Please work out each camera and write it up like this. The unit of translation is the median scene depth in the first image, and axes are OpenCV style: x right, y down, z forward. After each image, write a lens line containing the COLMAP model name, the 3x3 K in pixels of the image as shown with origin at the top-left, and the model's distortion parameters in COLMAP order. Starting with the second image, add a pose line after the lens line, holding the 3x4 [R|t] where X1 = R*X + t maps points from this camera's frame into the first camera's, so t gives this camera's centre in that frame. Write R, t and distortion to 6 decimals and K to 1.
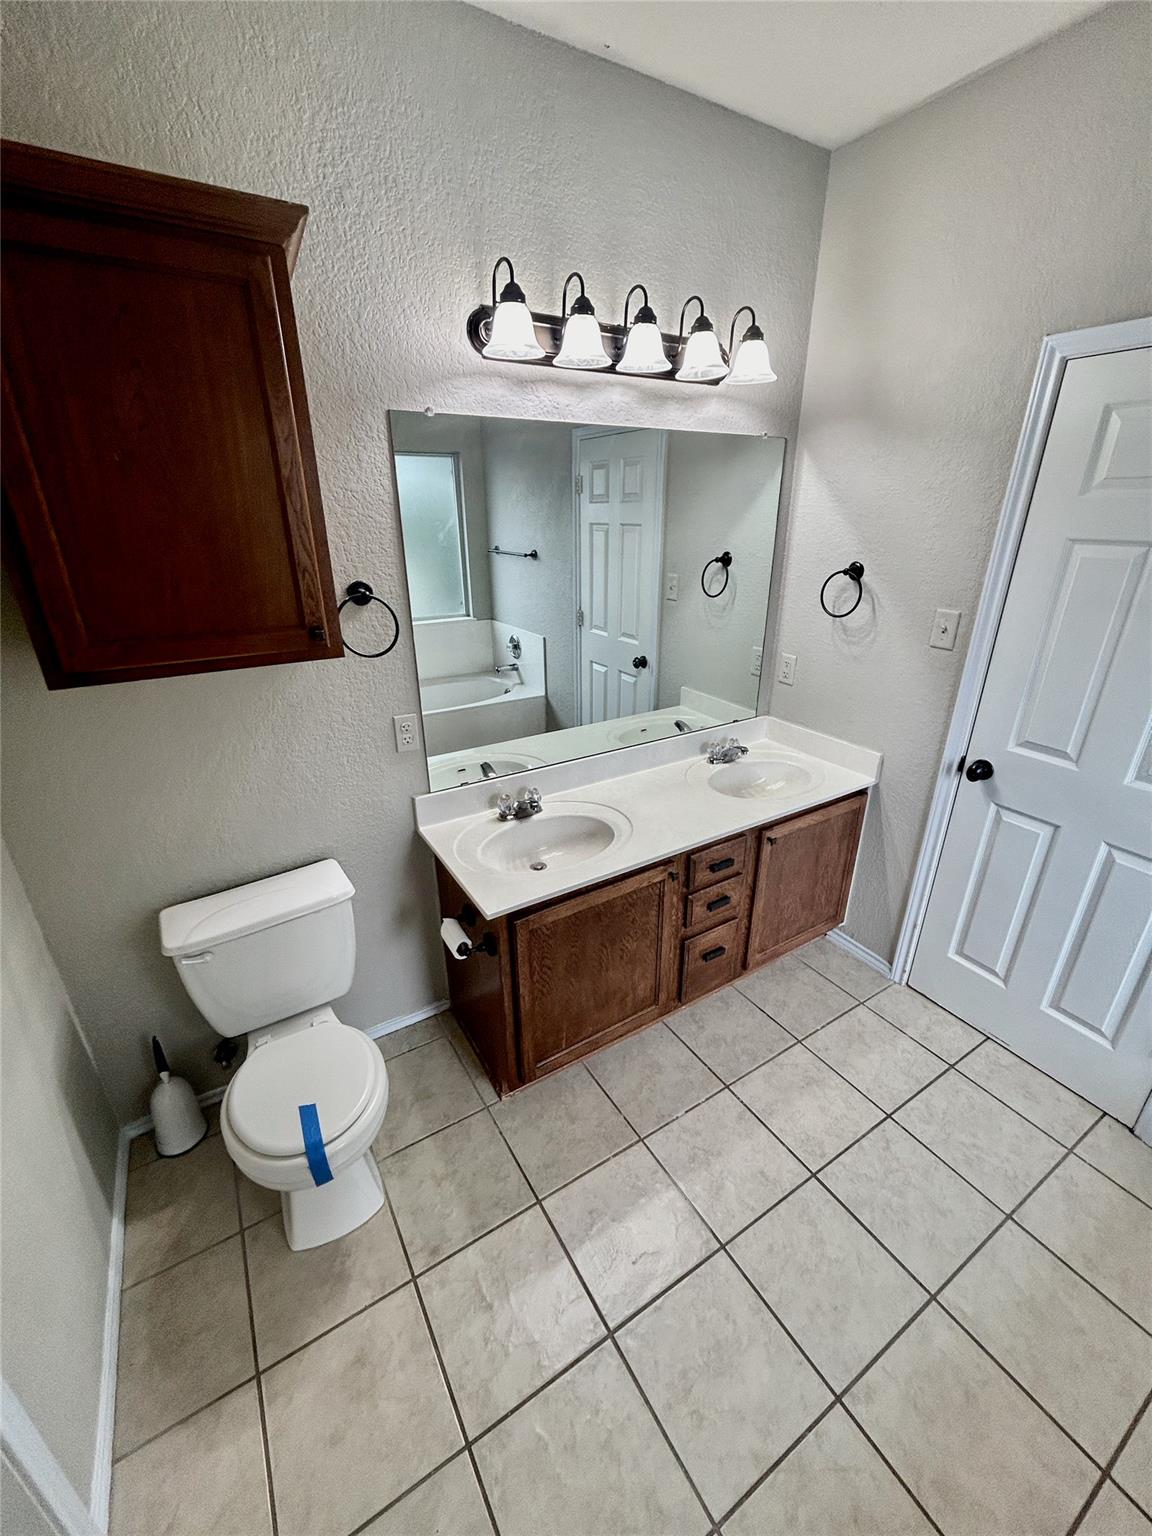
lens RADIAL K [[627.4, 0, 586.1], [0, 627.4, 758.2], [0, 0, 1]] dist [0.000725, 0.000192]
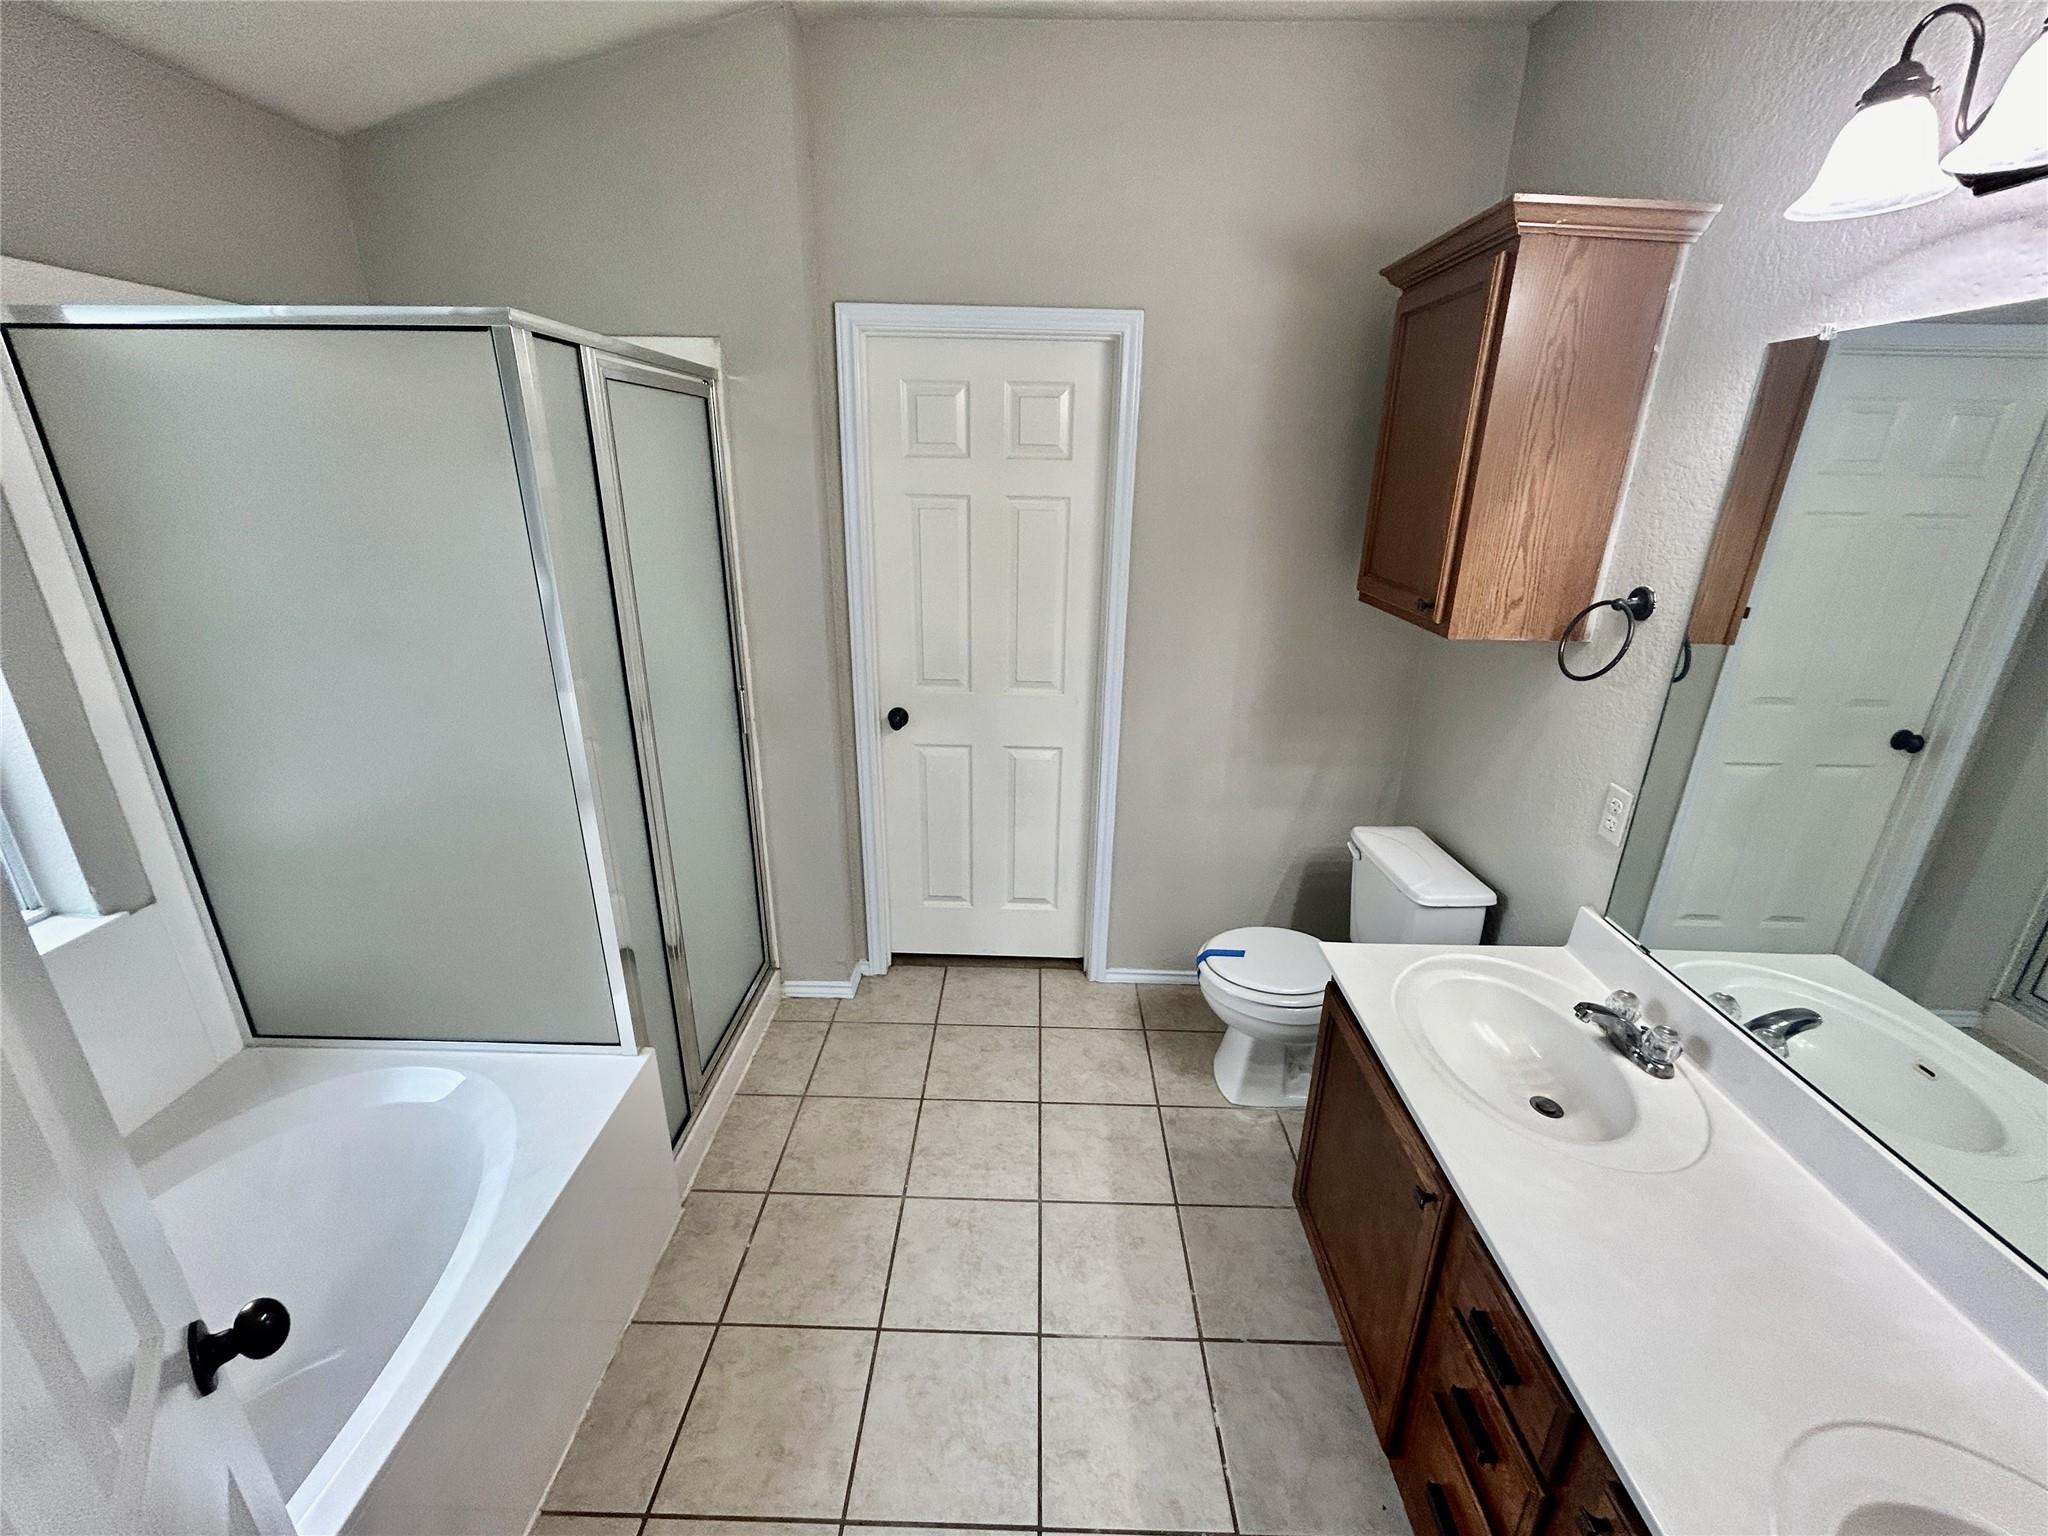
lens RADIAL K [[836.5, 0, 1024.2], [0, 836.5, 760.9], [0, 0, 1]] dist [0.000725, 0.000192]
pose [[-0.547996, 0.256148, -0.796297, 0.849738], [-0.340192, 0.801431, 0.491913, -0.348370], [0.764179, 0.540460, -0.352042, 0.887673]]
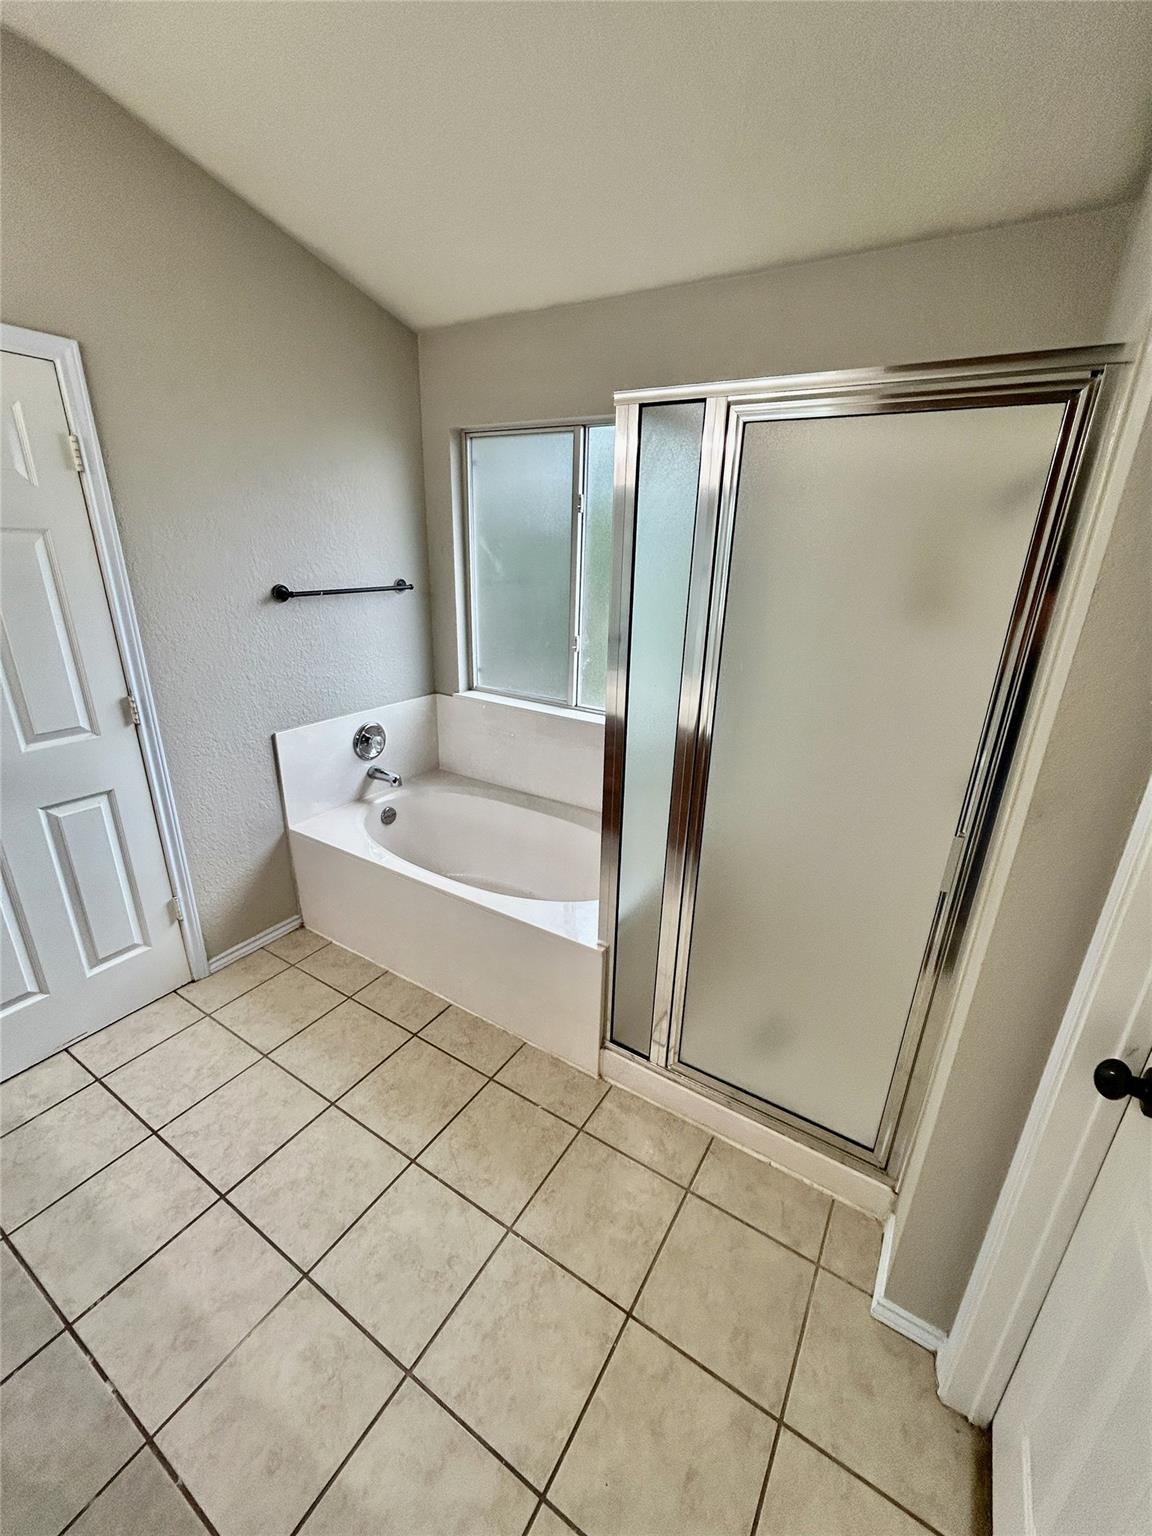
lens RADIAL K [[627.4, 0, 581.6], [0, 627.4, 761.1], [0, 0, 1]] dist [0.000725, 0.000192]
pose [[-0.431652, -0.316482, 0.844699, -0.468156], [0.317073, 0.823439, 0.470545, -0.148516], [-0.844477, 0.470943, -0.255091, 0.488773]]
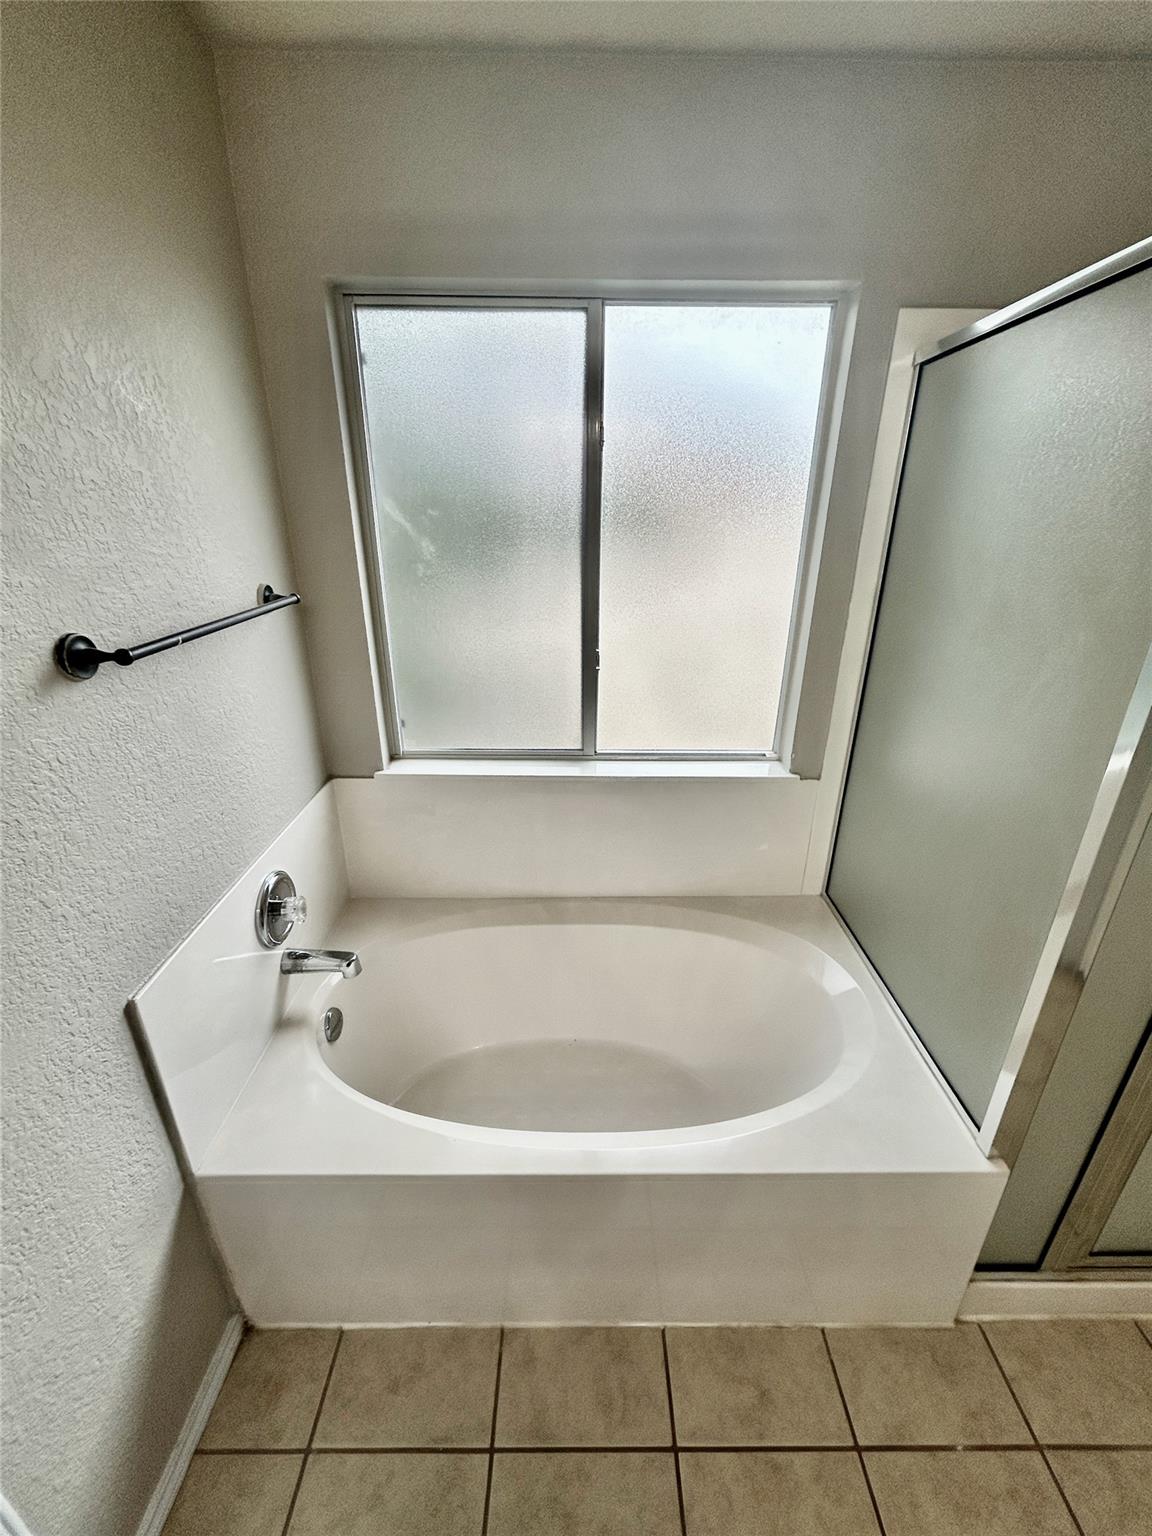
lens RADIAL K [[627.4, 0, 586.6], [0, 627.4, 762.6], [0, 0, 1]] dist [0.000725, 0.000192]
pose [[-0.844427, -0.208593, 0.493388, 0.480287], [0.198801, 0.733251, 0.650247, -0.202600], [-0.497414, 0.647172, -0.577709, 0.670557]]
